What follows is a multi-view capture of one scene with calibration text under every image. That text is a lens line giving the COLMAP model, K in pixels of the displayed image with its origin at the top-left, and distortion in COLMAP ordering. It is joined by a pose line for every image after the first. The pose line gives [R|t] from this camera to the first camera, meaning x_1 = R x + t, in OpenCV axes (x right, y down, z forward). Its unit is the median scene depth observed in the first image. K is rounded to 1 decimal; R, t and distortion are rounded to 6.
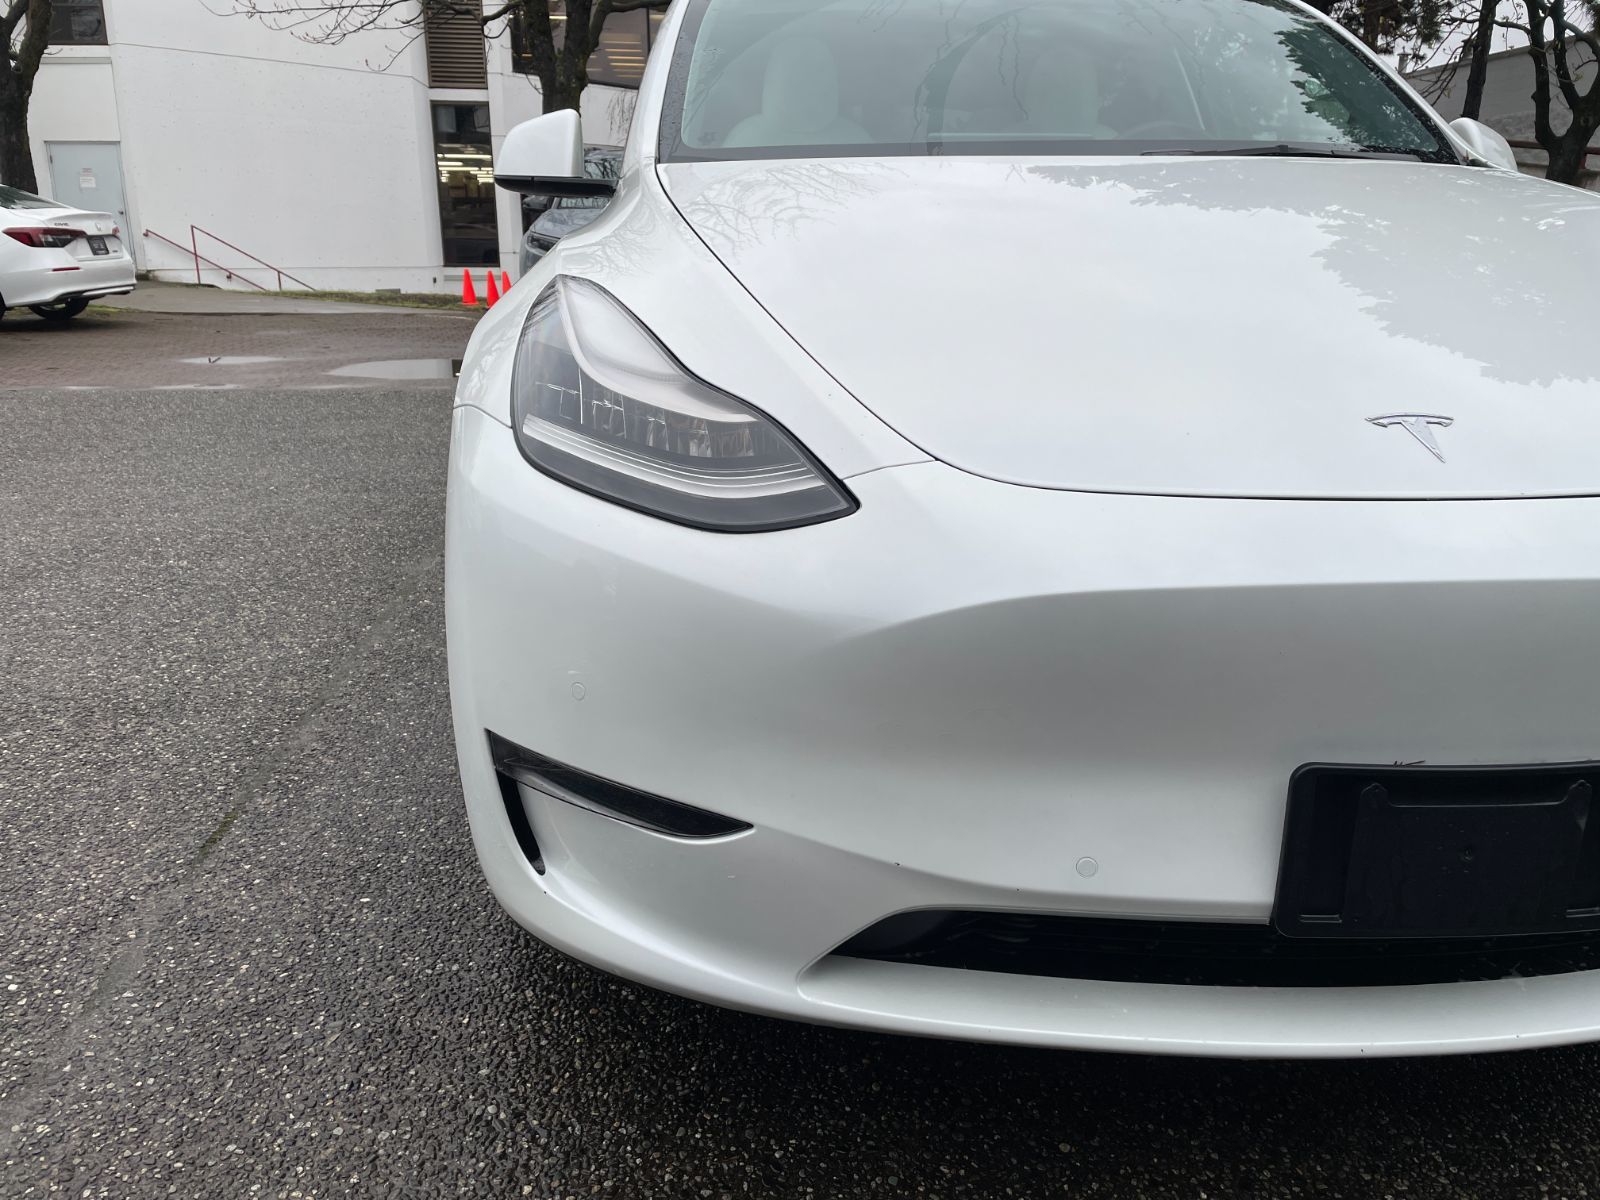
lens RADIAL K [[1203.0, 0, 801.2], [0, 1203.0, 598.9], [0, 0, 1]] dist [0.071418, -0.085871]
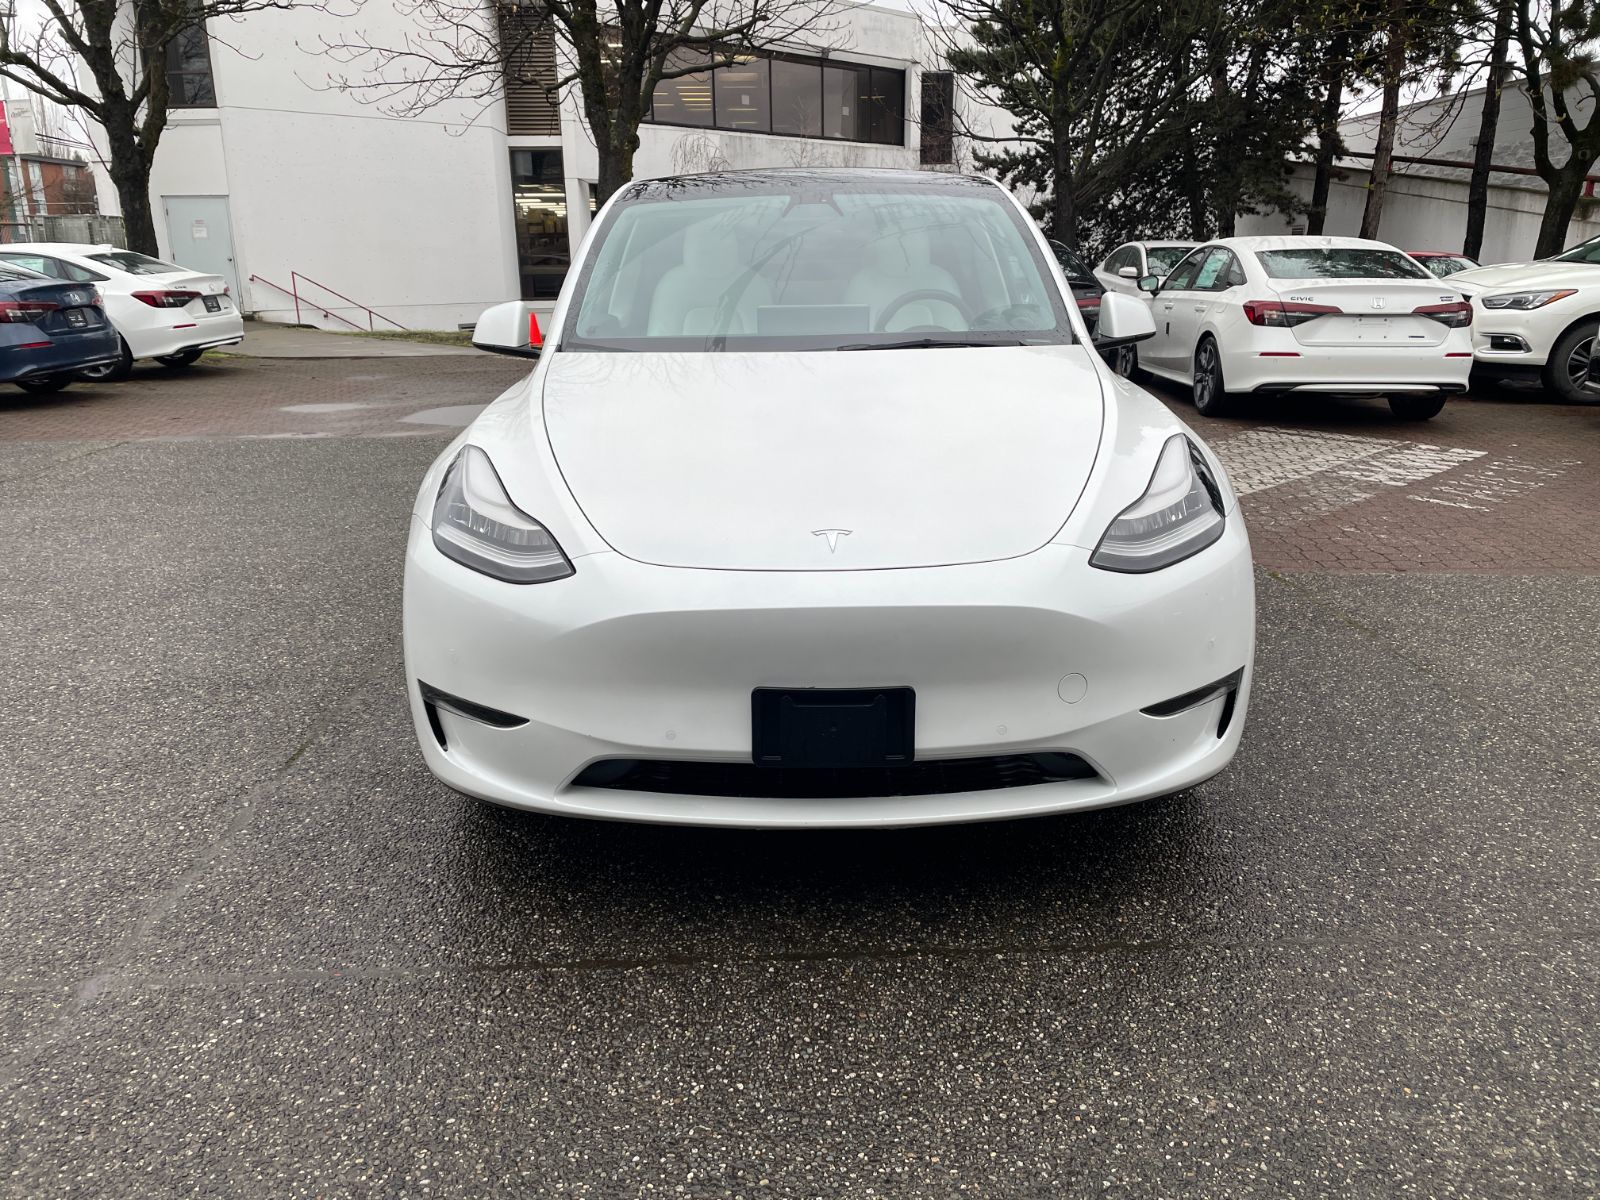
lens RADIAL K [[1203.0, 0, 813.4], [0, 1203.0, 600.4], [0, 0, 1]] dist [0.071418, -0.085871]
pose [[0.998202, -0.001108, -0.059926, 0.177691], [0.000663, 0.999972, -0.007440, -0.002854], [0.059933, 0.007387, 0.998175, -0.335672]]
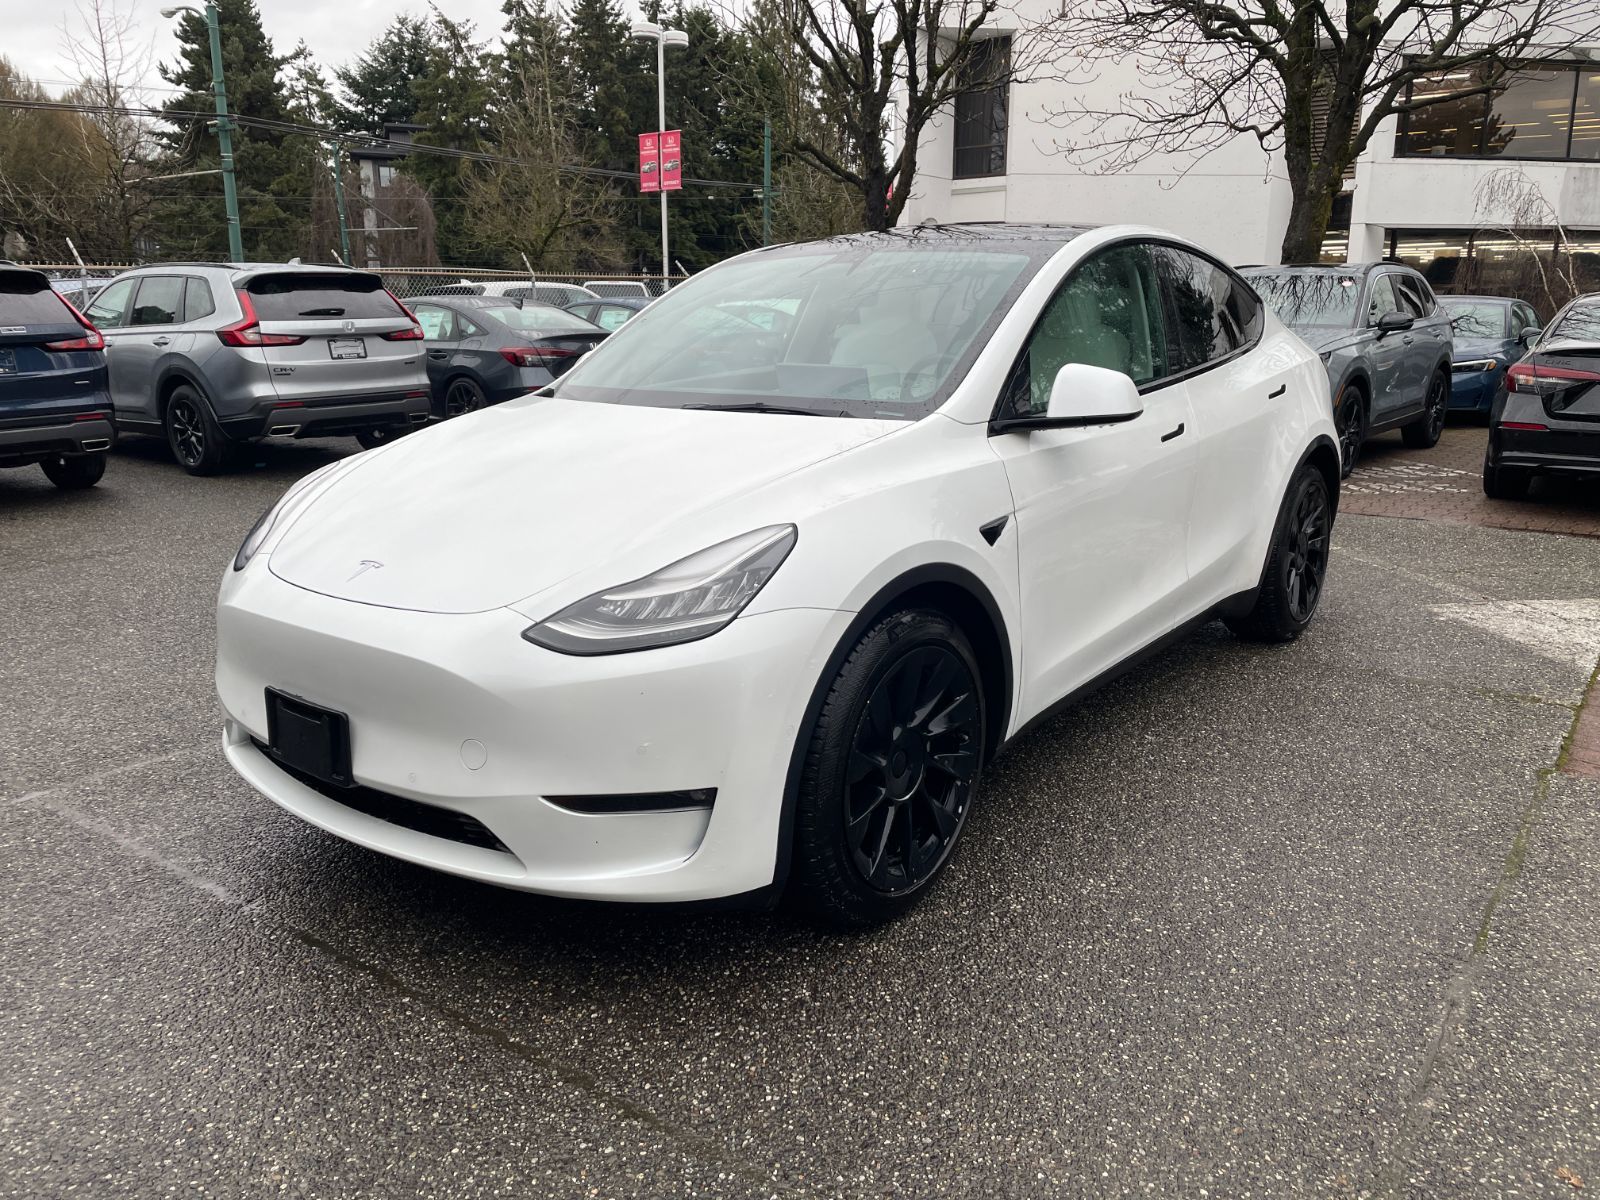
lens RADIAL K [[1203.0, 0, 788.9], [0, 1203.0, 601.5], [0, 0, 1]] dist [0.071418, -0.085871]
pose [[0.734053, 0.152648, -0.661713, 0.761491], [-0.186349, 0.982283, 0.019878, -0.077466], [0.653024, 0.108718, 0.749493, -0.079873]]
